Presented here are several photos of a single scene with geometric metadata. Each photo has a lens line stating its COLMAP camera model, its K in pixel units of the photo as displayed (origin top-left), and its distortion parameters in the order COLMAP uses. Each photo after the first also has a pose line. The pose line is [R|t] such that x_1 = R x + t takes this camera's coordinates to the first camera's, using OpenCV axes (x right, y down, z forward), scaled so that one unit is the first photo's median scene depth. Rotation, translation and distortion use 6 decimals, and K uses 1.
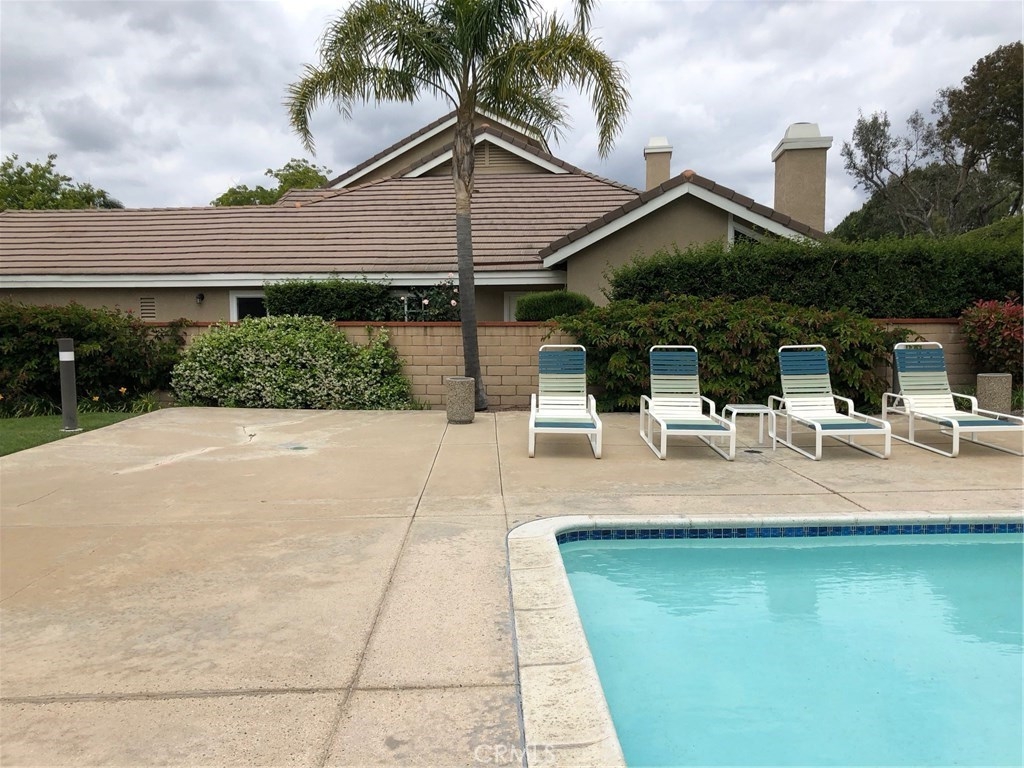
lens RADIAL K [[841.2, 0, 510.2], [0, 841.2, 388.9], [0, 0, 1]] dist [0.046871, -0.044364]
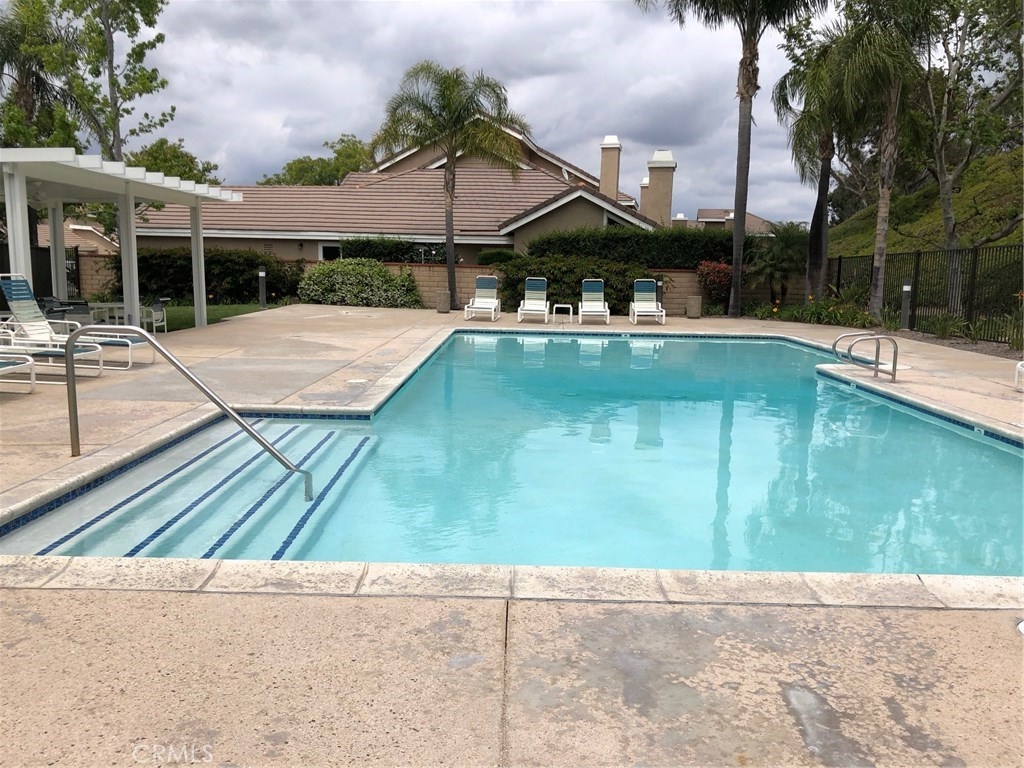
lens RADIAL K [[841.2, 0, 514.1], [0, 841.2, 404.8], [0, 0, 1]] dist [0.046871, -0.044364]
pose [[0.998988, 0.035121, -0.028082, 0.157255], [-0.032778, 0.996260, 0.079943, 0.081294], [0.030784, -0.078941, 0.996404, -0.940368]]
